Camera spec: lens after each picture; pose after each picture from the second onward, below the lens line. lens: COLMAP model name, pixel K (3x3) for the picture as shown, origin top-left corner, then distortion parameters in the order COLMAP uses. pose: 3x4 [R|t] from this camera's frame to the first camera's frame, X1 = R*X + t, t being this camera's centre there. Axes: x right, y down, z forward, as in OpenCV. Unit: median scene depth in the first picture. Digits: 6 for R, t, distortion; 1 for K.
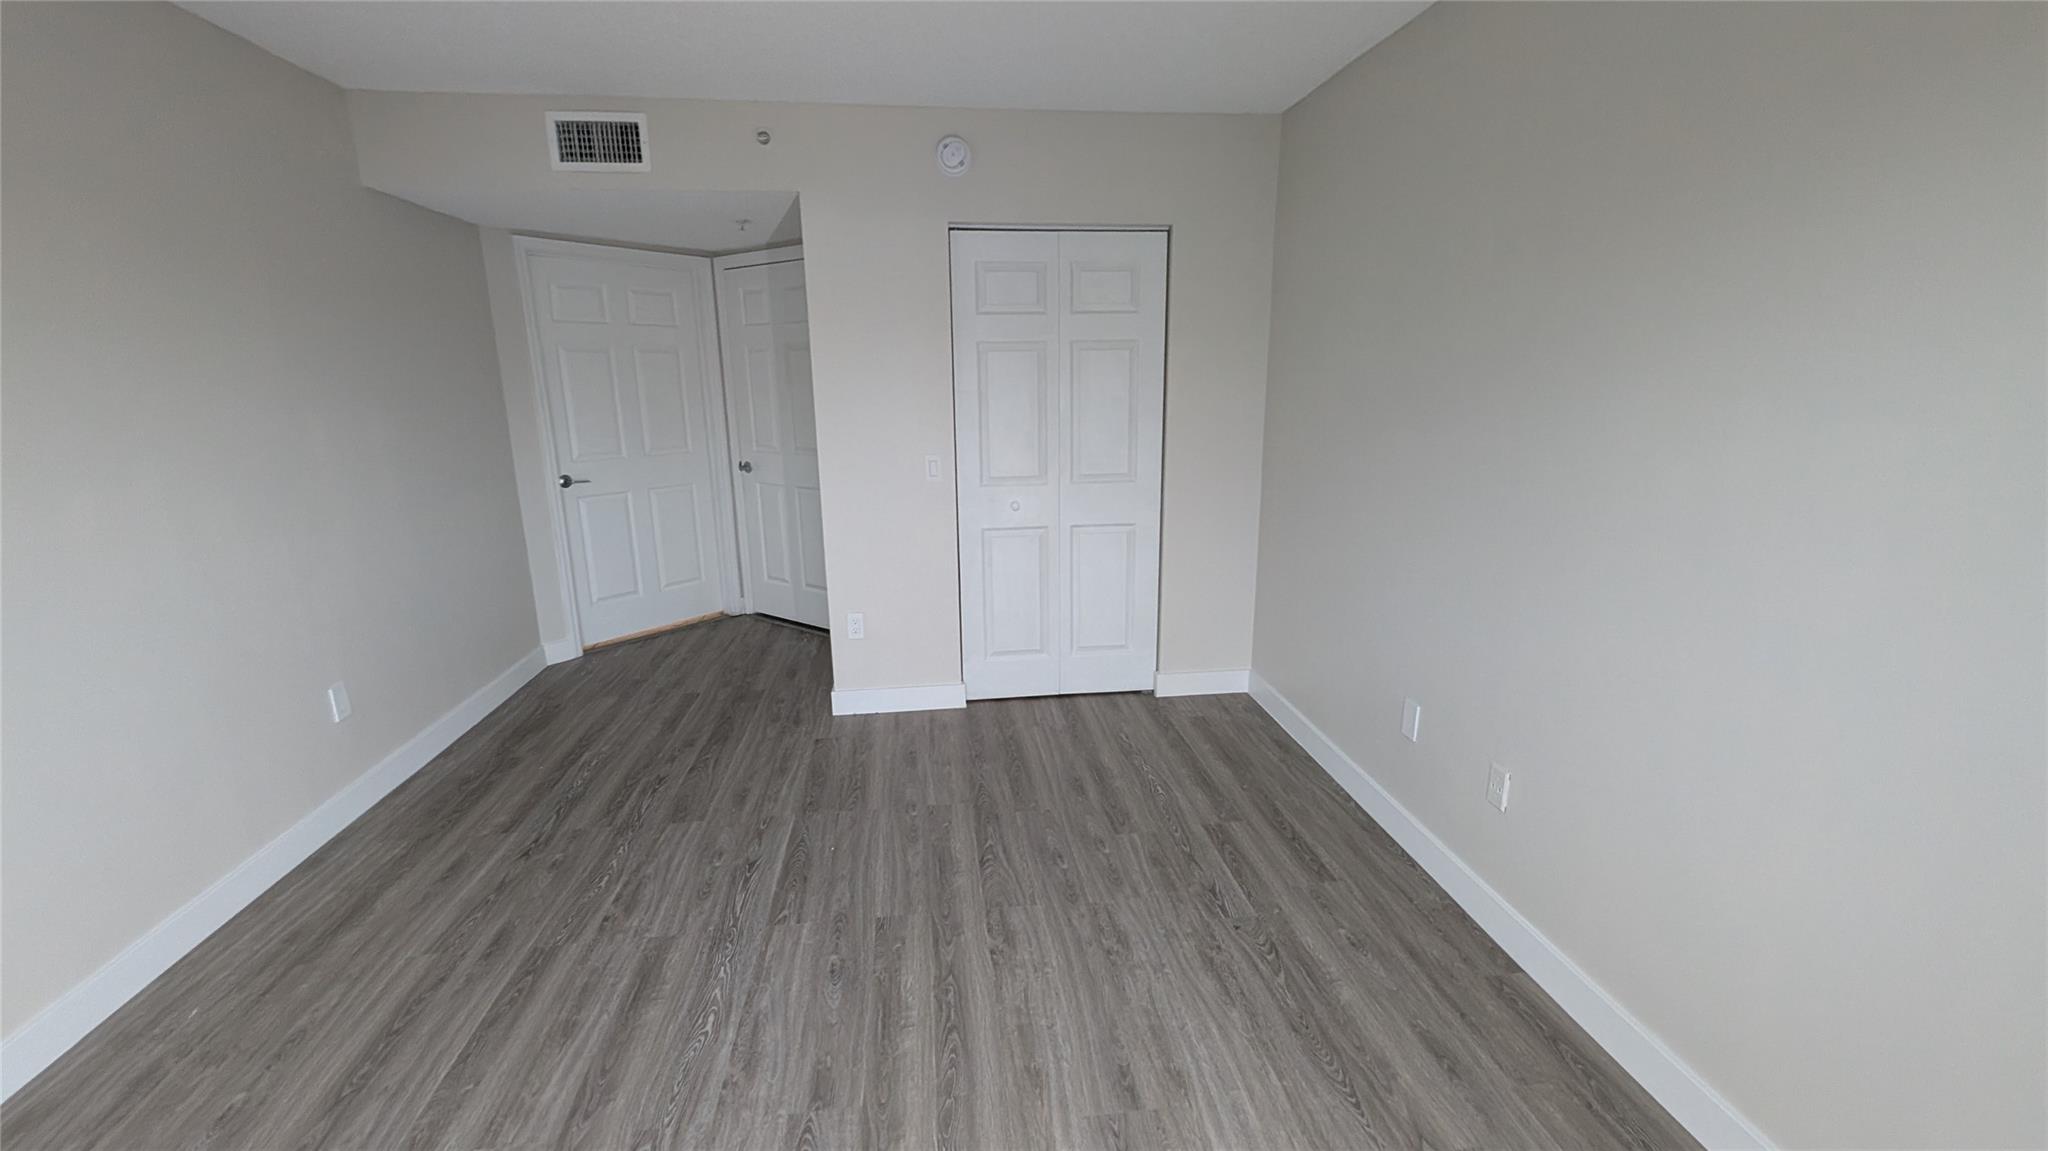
lens RADIAL K [[844.4, 0, 1031.5], [0, 844.4, 577.6], [0, 0, 1]] dist [-0.002534, 0.000240]
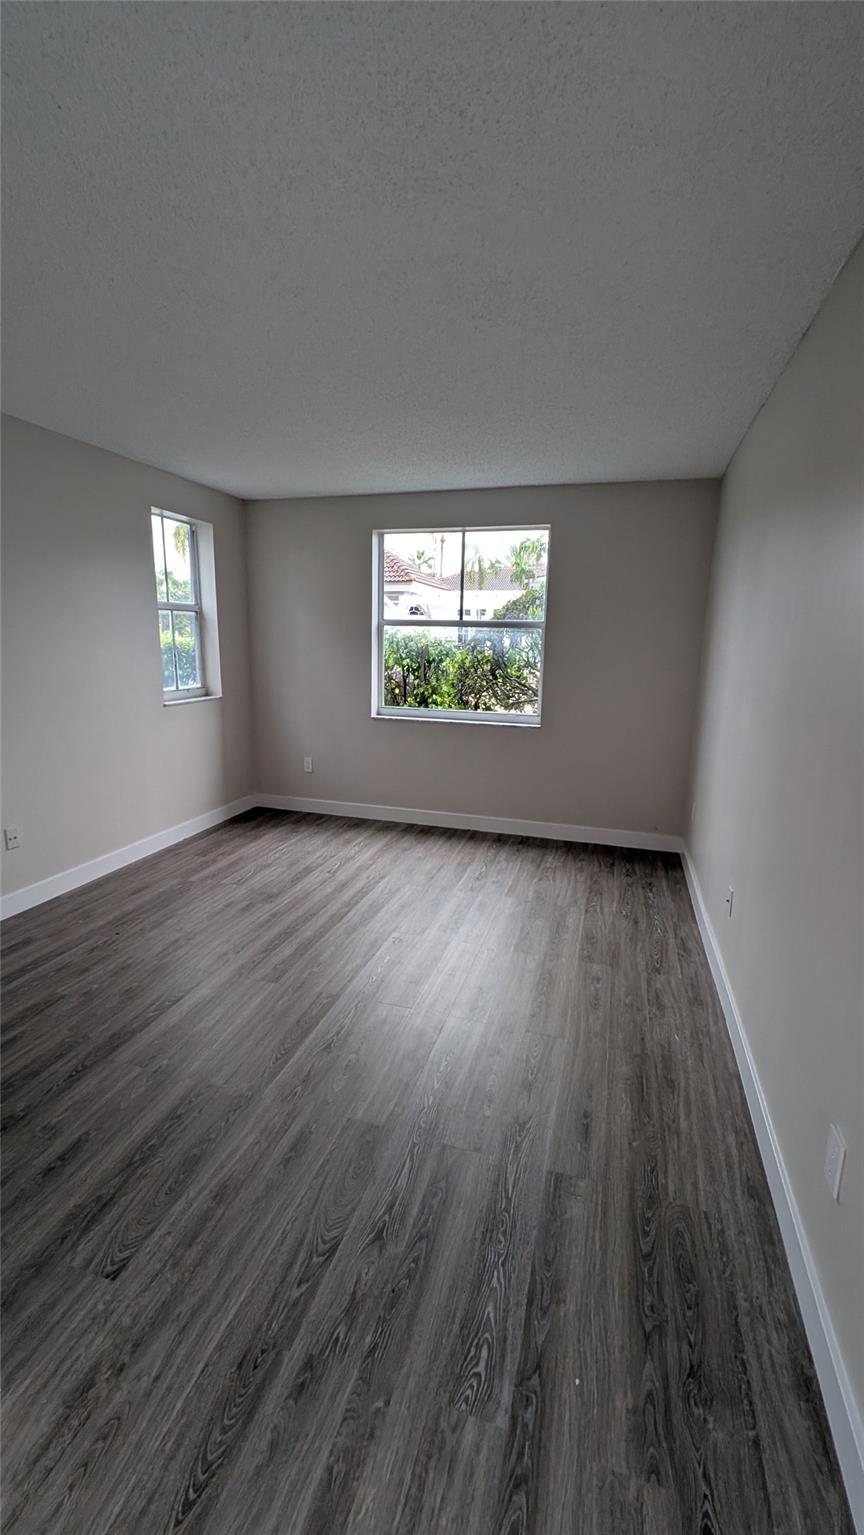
lens RADIAL K [[613.8, 0, 426.5], [0, 613.8, 768.8], [0, 0, 1]] dist [-0.004481, -0.000081]
pose [[-0.908395, -0.097268, 0.406641, -0.685072], [0.087008, 0.907296, 0.411391, -0.309221], [-0.408959, 0.409087, -0.815721, 1.328629]]
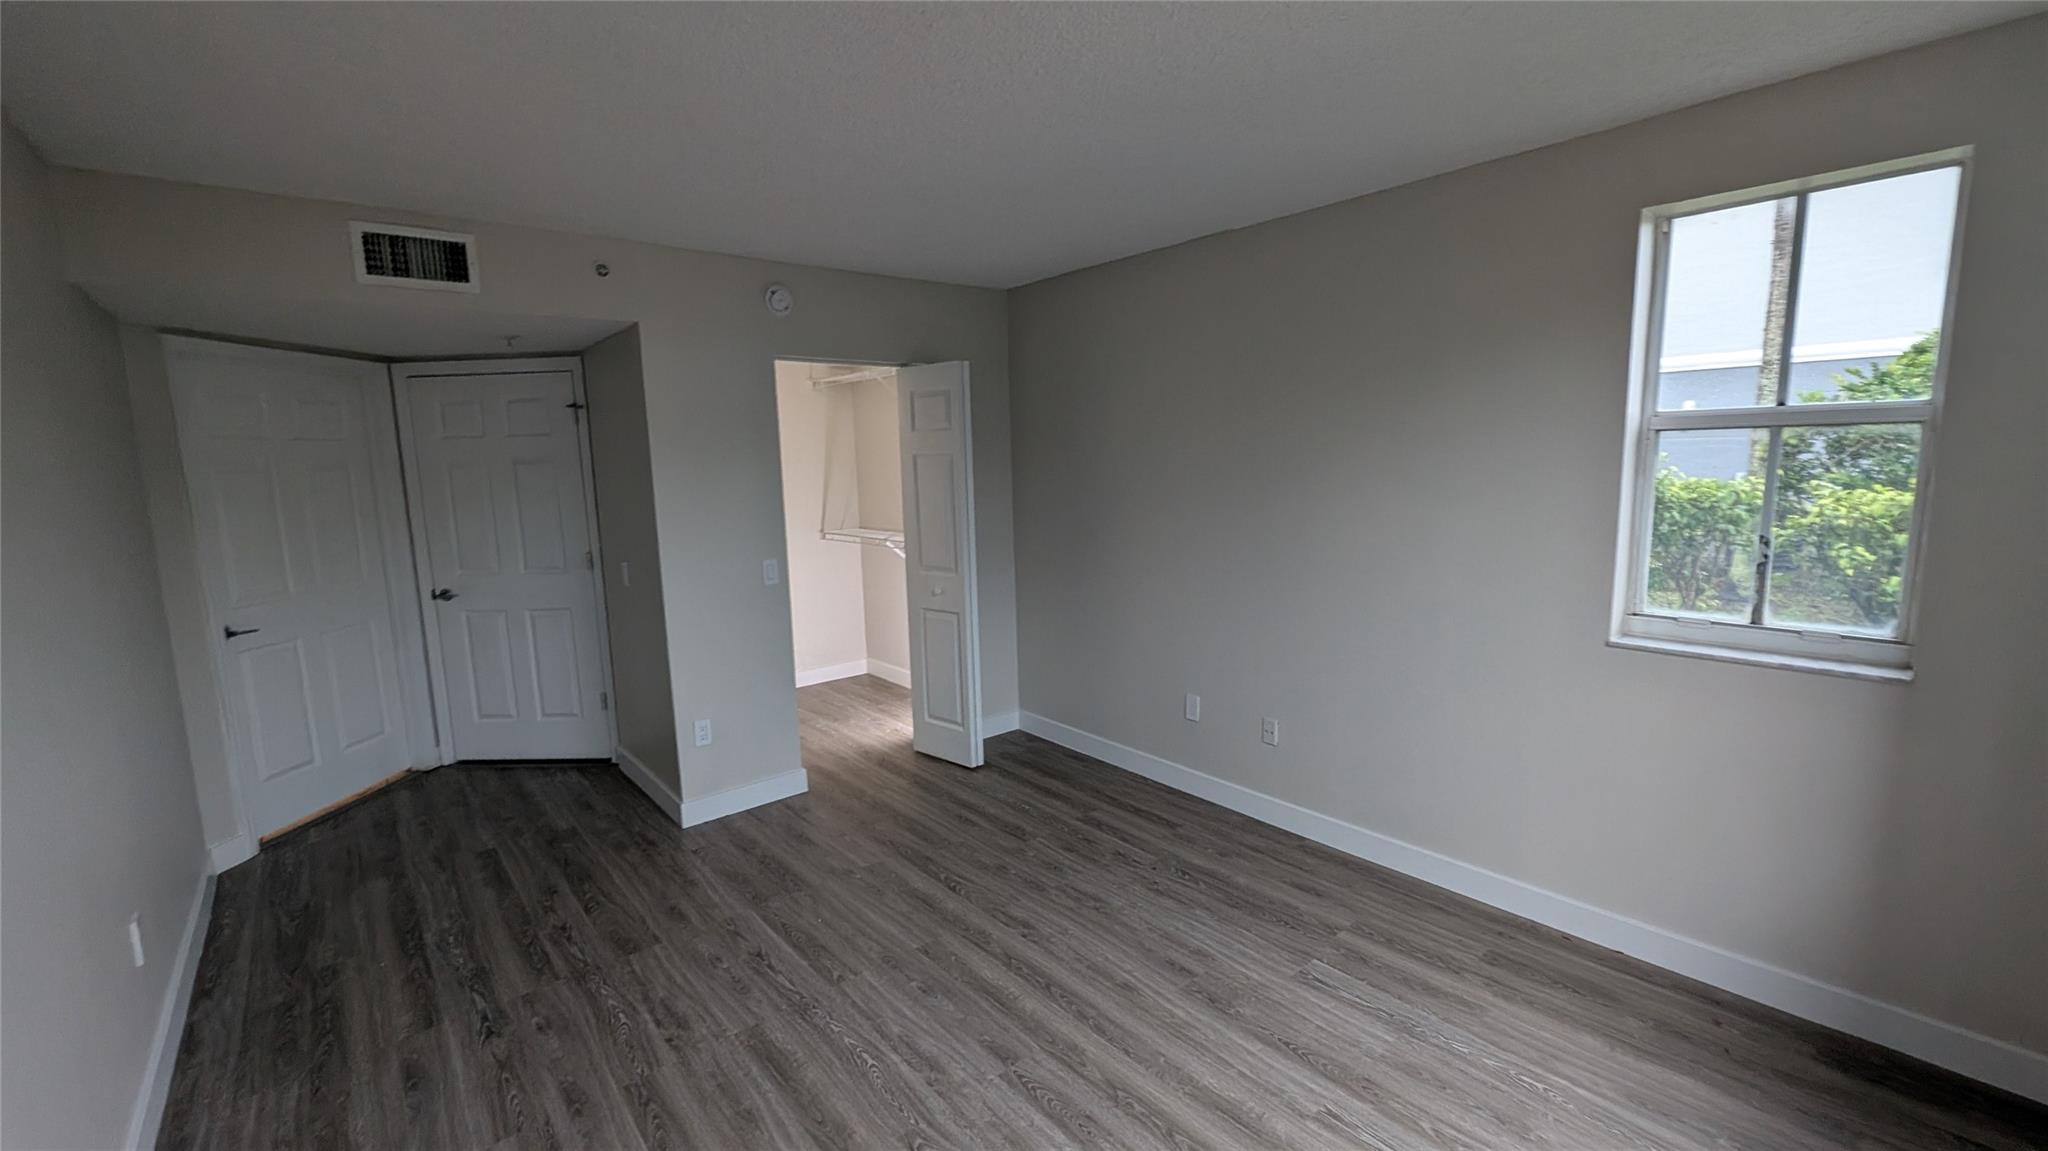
lens RADIAL K [[844.4, 0, 1037.9], [0, 844.4, 570.7], [0, 0, 1]] dist [-0.002534, 0.000240]
pose [[0.832599, -0.088519, 0.546757, -0.516408], [0.149206, 0.986500, -0.067497, -0.007177], [-0.533401, 0.137777, 0.834566, -0.111171]]
